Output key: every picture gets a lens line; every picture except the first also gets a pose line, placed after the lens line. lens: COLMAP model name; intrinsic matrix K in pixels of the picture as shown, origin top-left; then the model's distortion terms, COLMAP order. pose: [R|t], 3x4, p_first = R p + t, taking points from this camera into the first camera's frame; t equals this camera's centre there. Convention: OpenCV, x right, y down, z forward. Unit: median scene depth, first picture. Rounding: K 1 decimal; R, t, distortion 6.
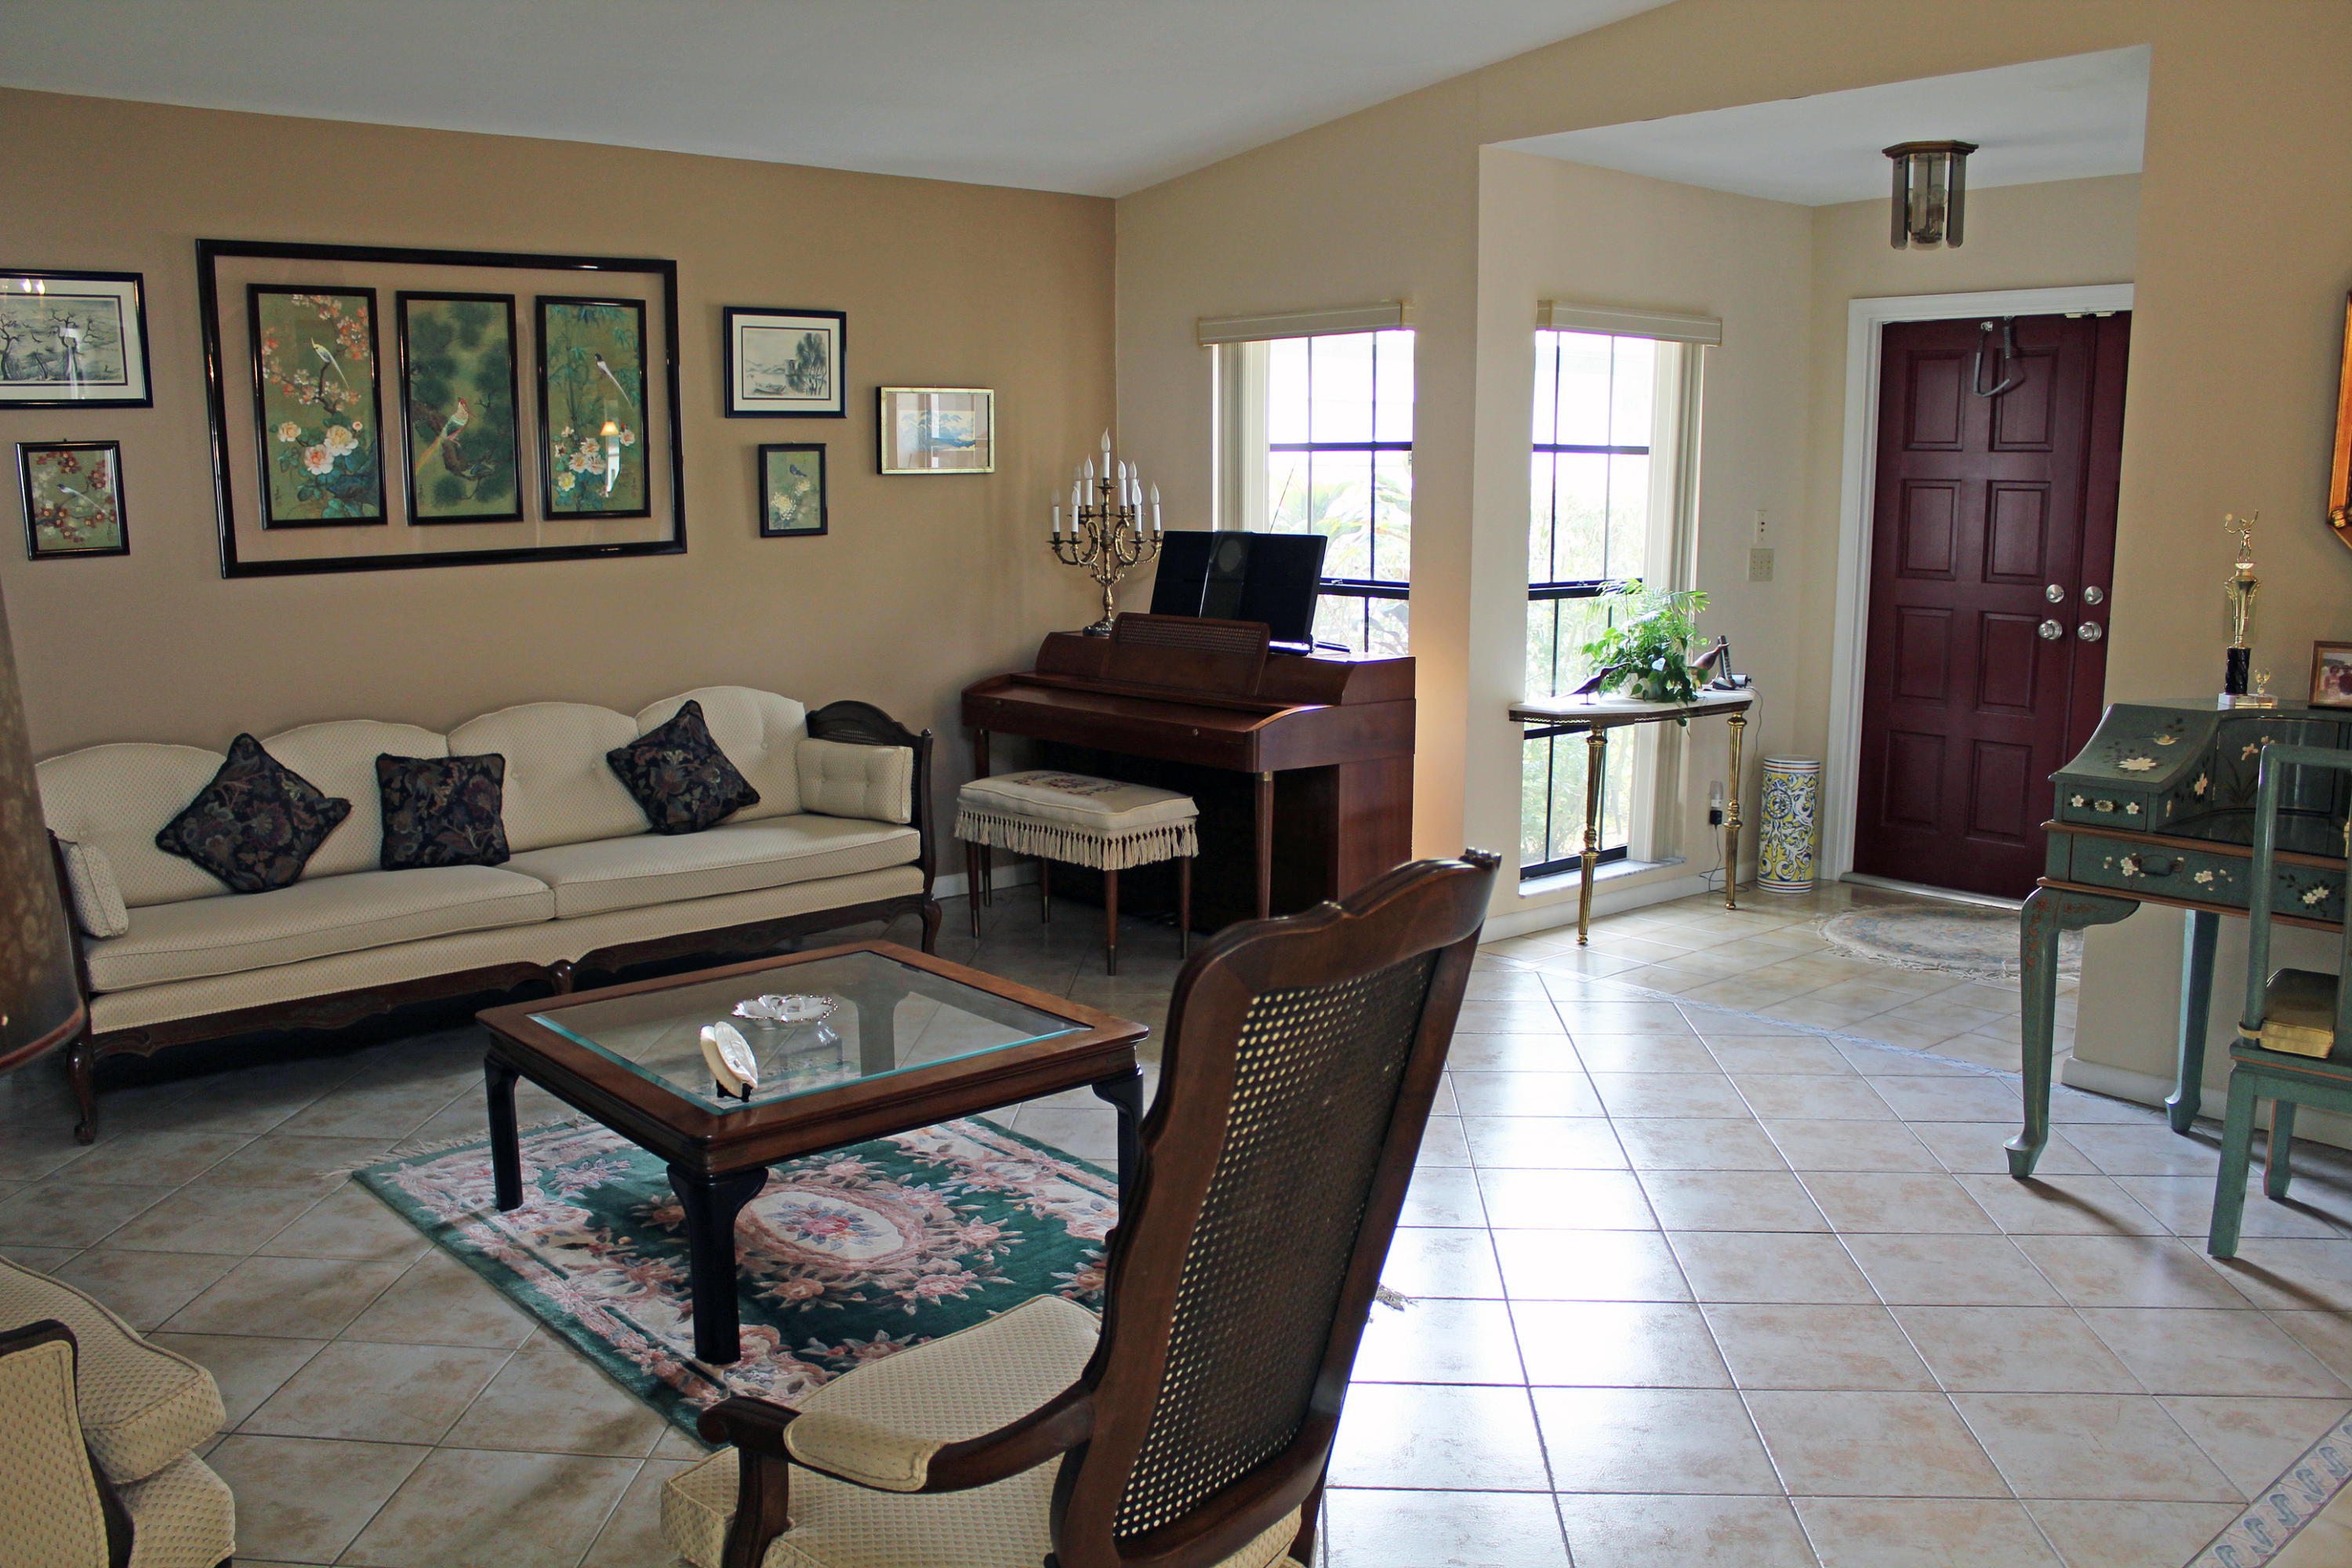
lens RADIAL K [[1966.1, 0, 1151.6], [0, 1966.1, 821.5], [0, 0, 1]] dist [-0.163248, 0.142562]
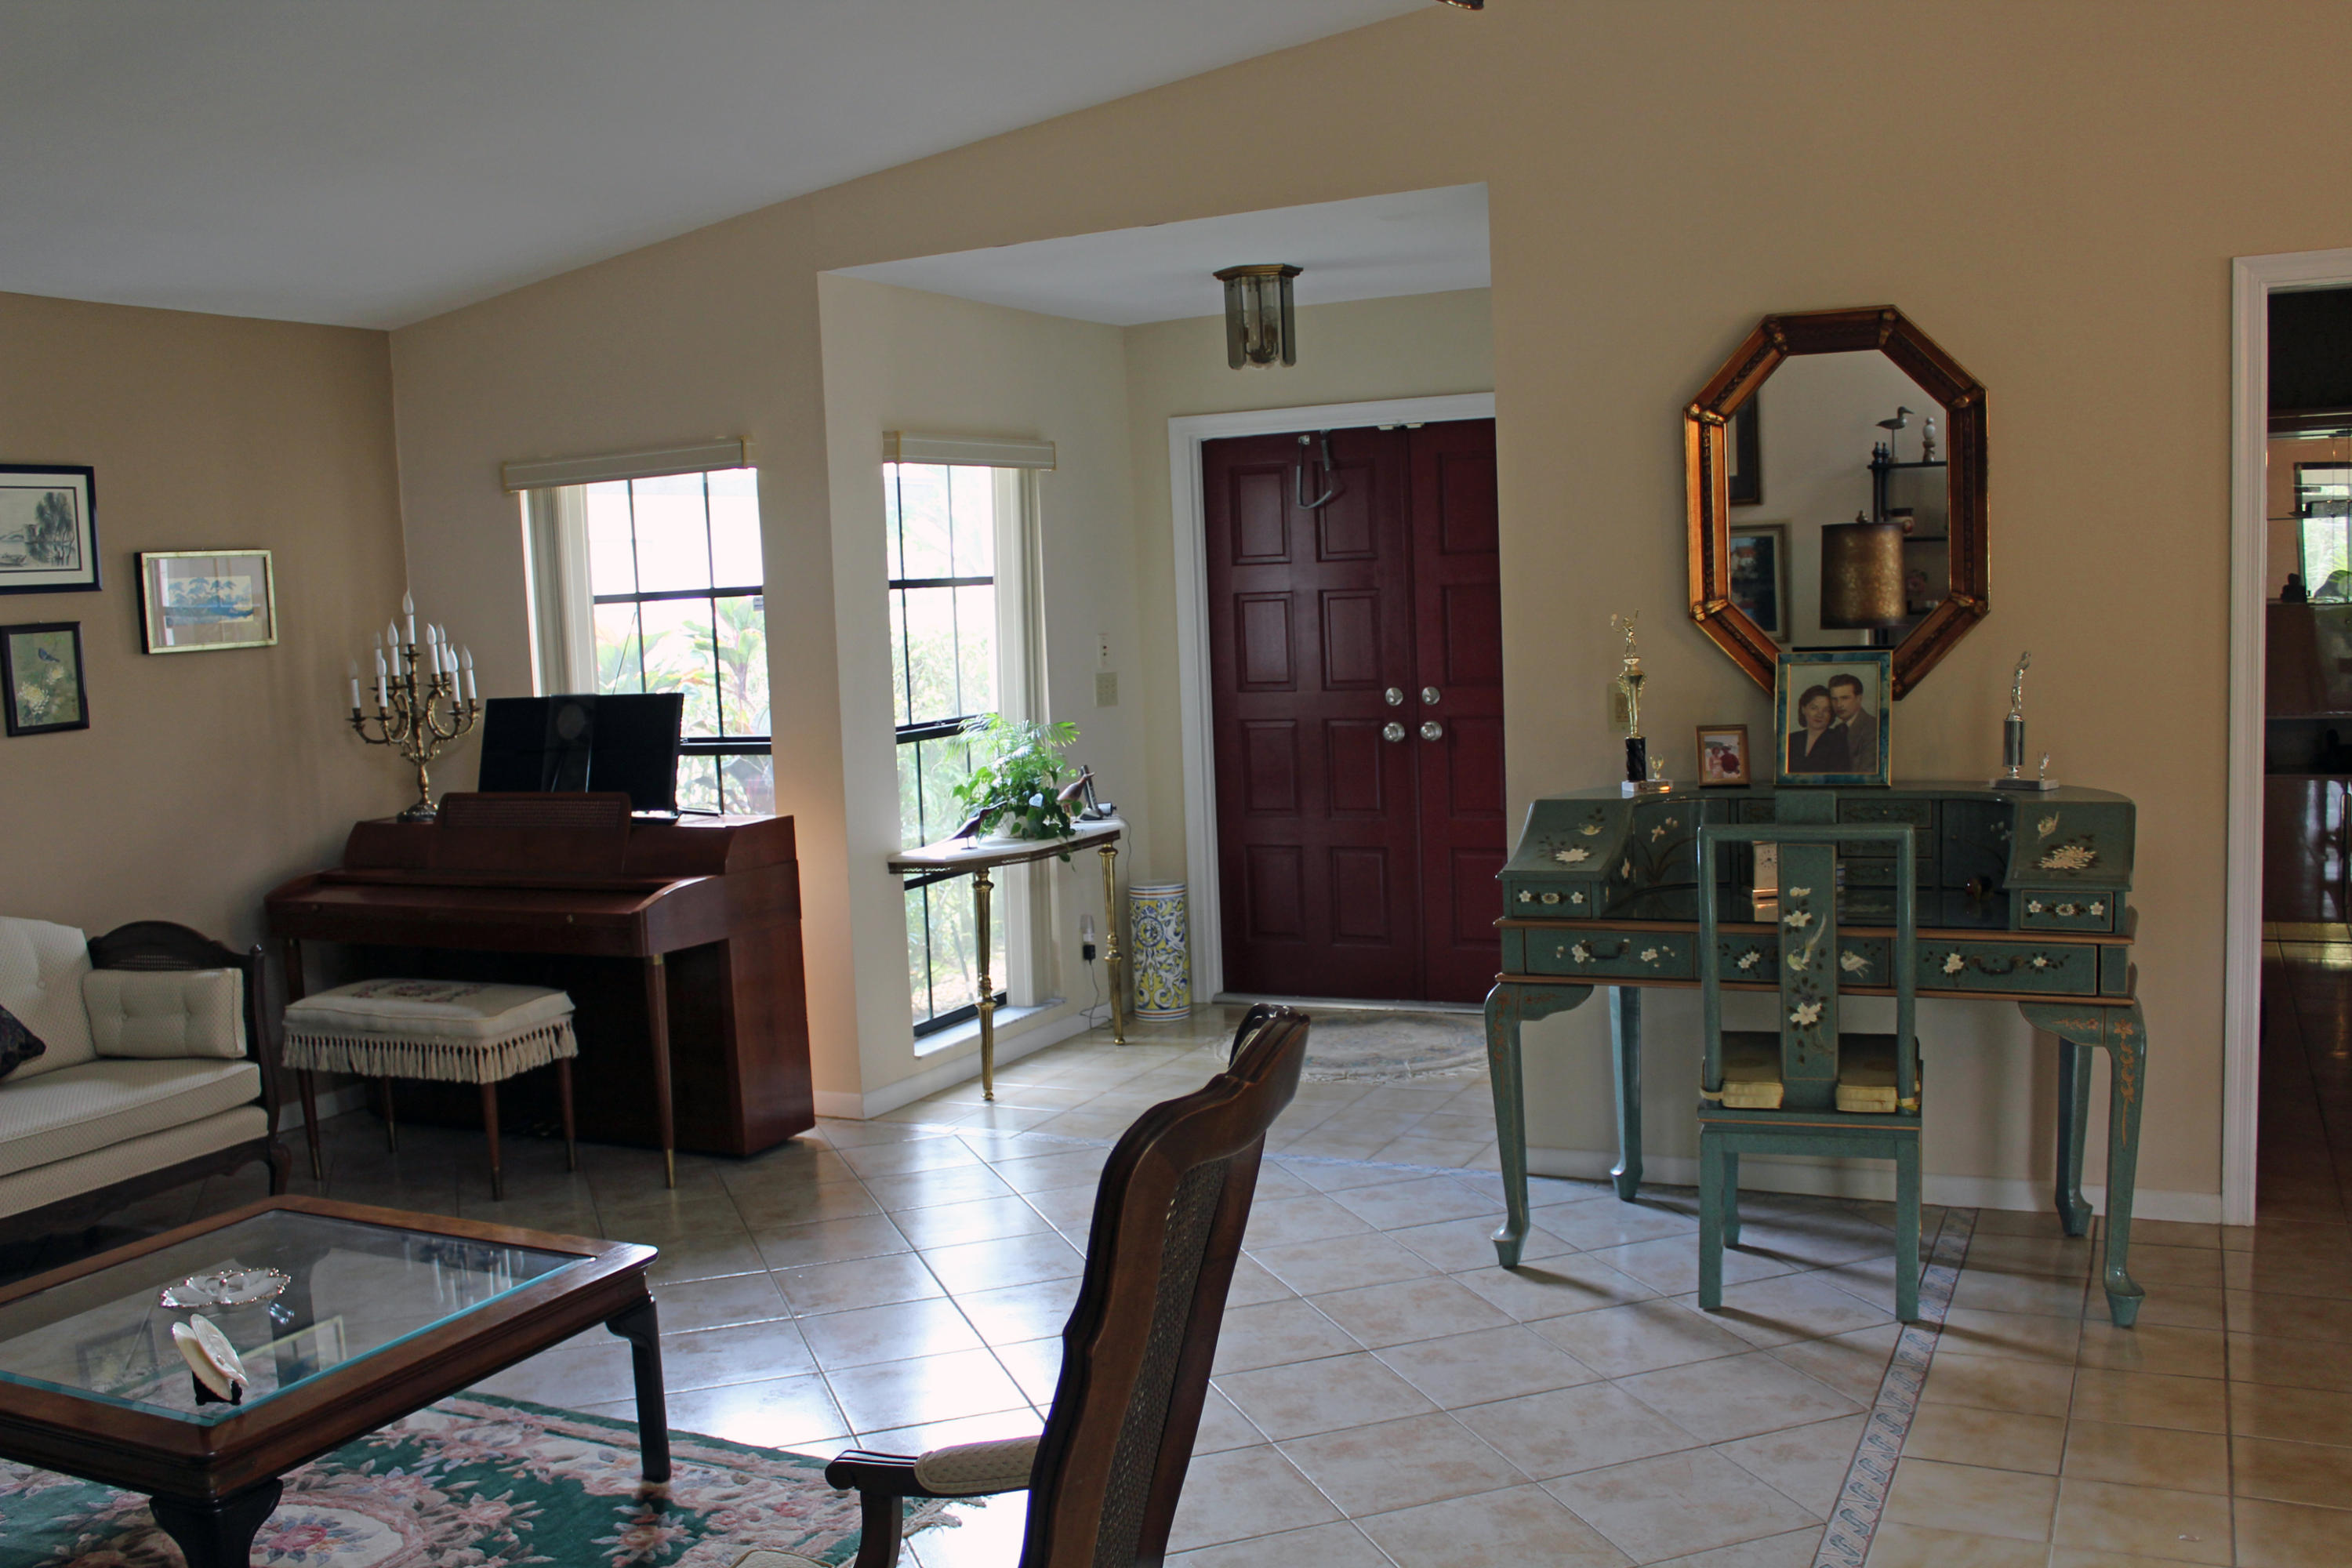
lens RADIAL K [[2132.0, 0, 1161.5], [0, 2132.0, 821.1], [0, 0, 1]] dist [-0.091827, 0.000000]
pose [[0.921369, -0.083530, 0.379607, -0.094360], [0.111634, 0.992357, -0.052593, -0.008746], [-0.372312, 0.090834, 0.923652, -0.003157]]
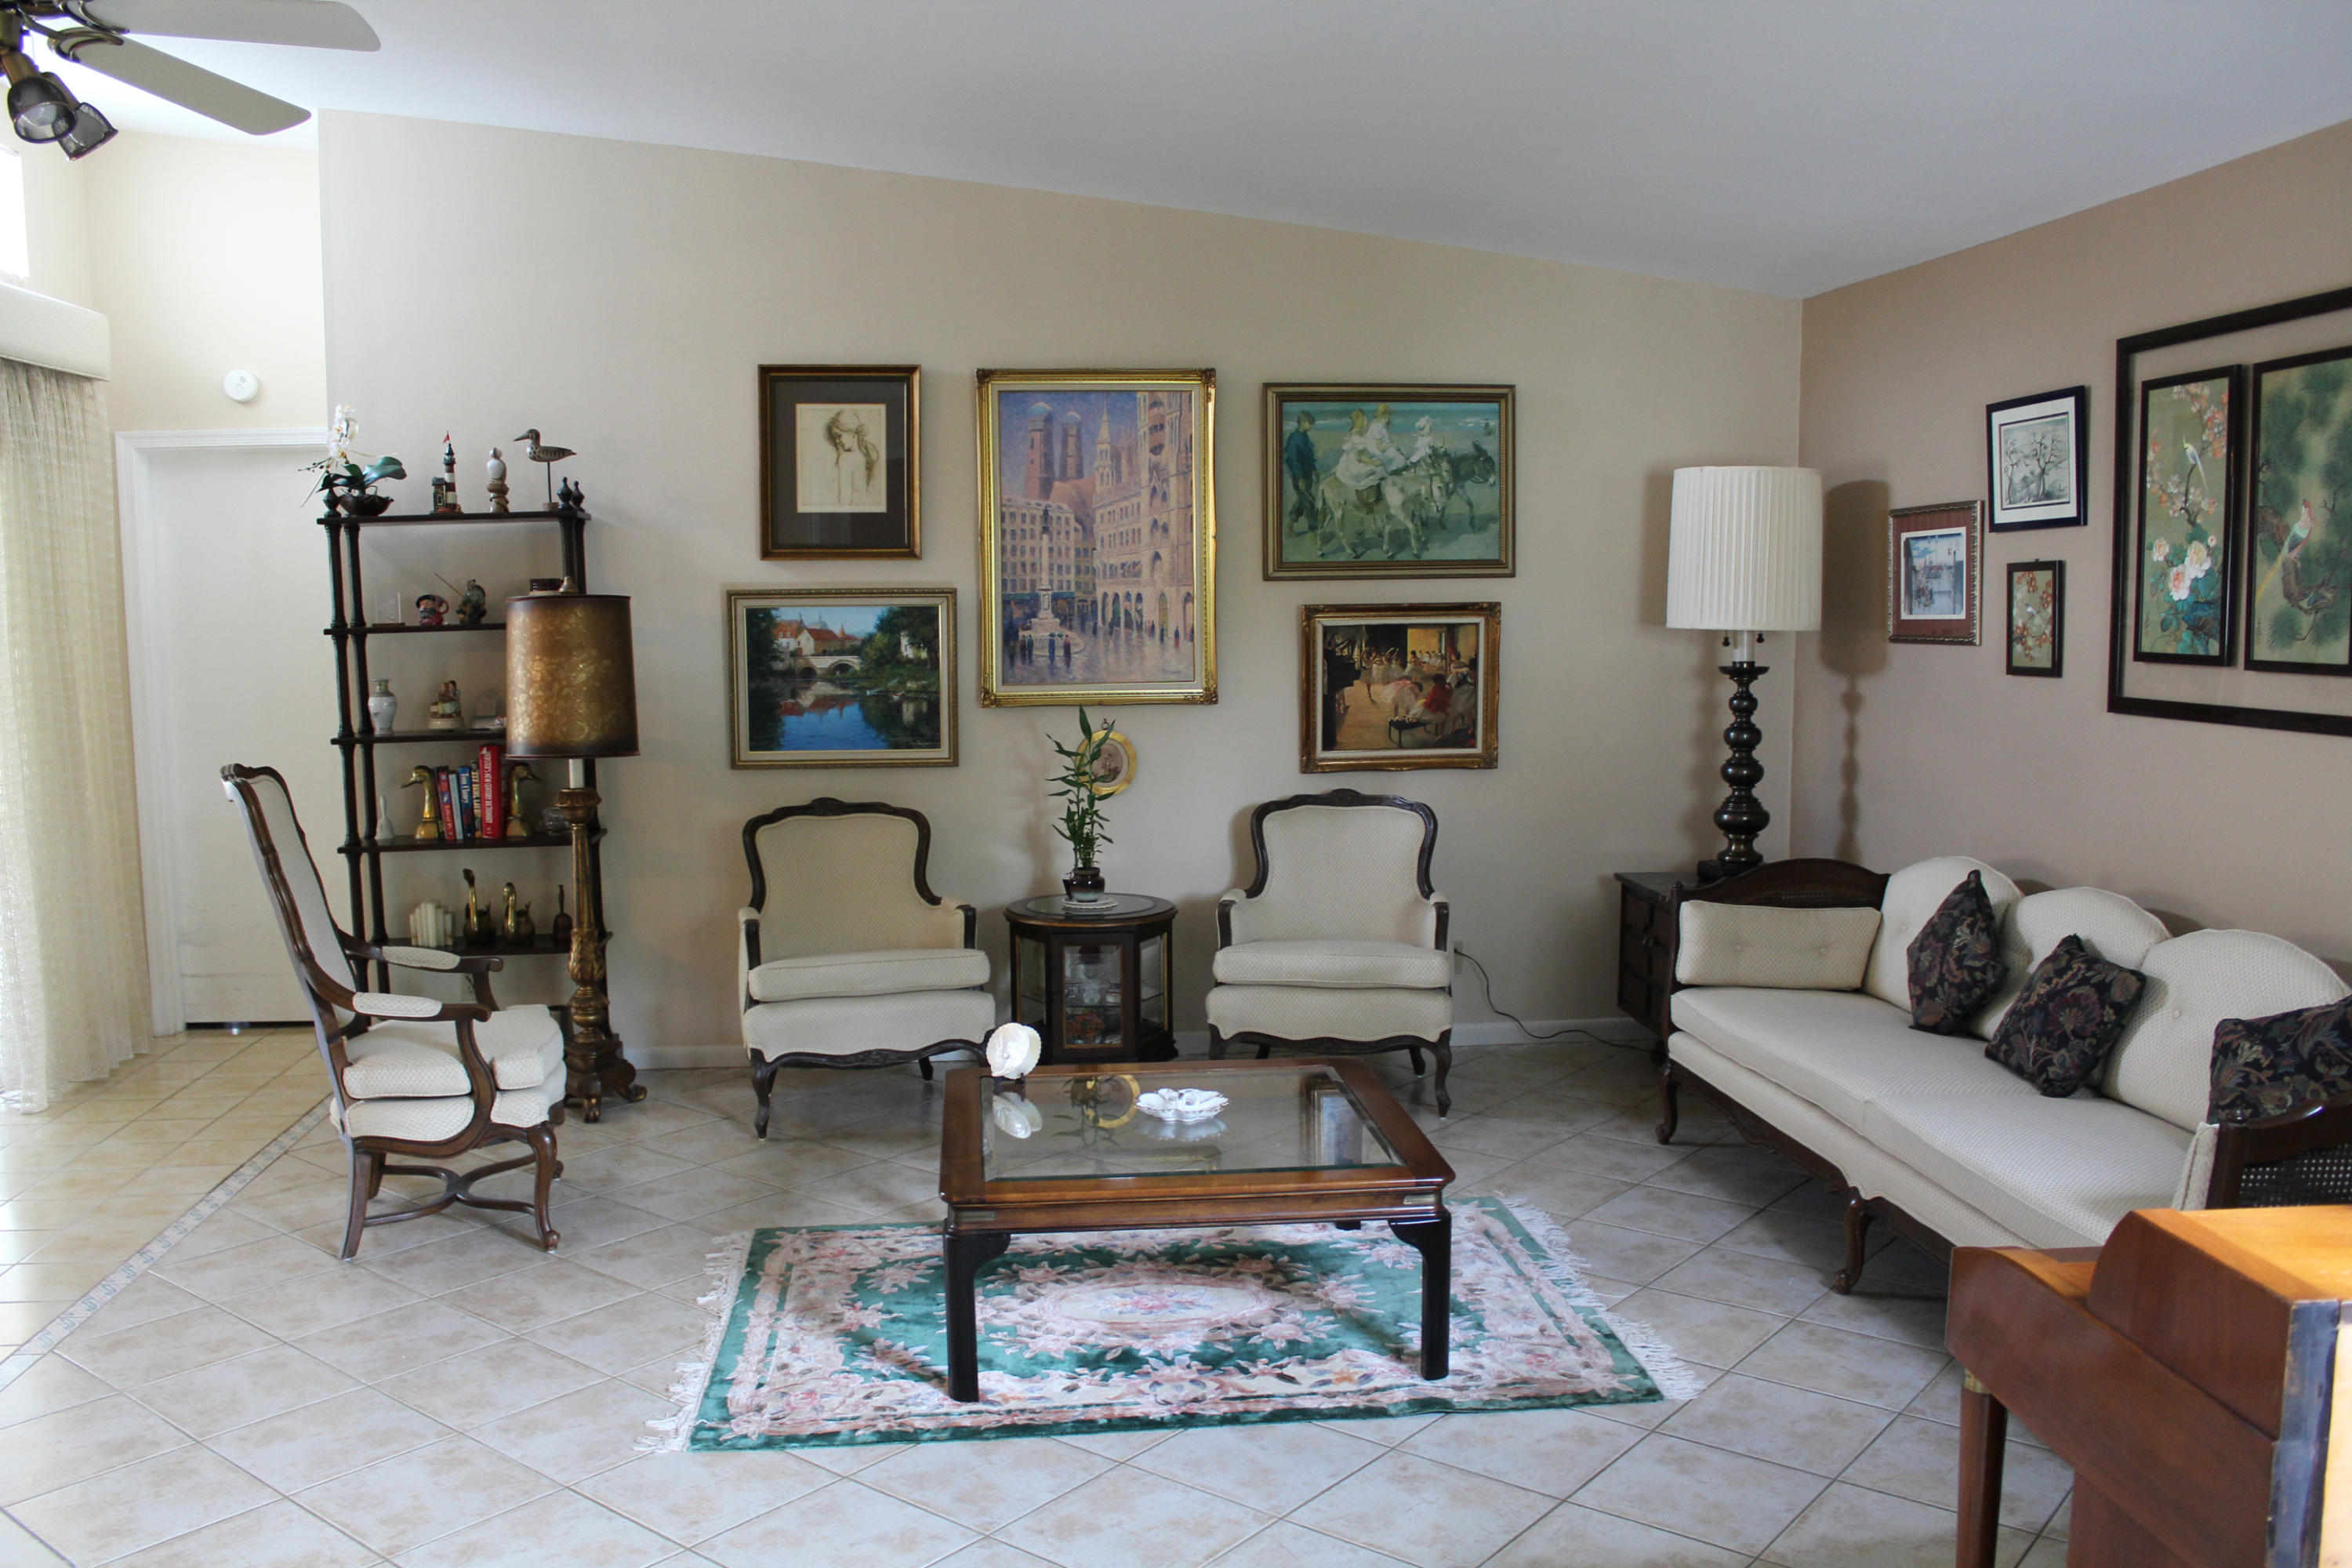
lens RADIAL K [[1966.1, 0, 1158.0], [0, 1966.1, 835.3], [0, 0, 1]] dist [-0.163248, 0.142562]
pose [[-0.573615, 0.111303, -0.811528, 0.464052], [-0.135881, 0.964069, 0.228269, -0.198152], [0.807776, 0.241210, -0.537880, 1.041192]]
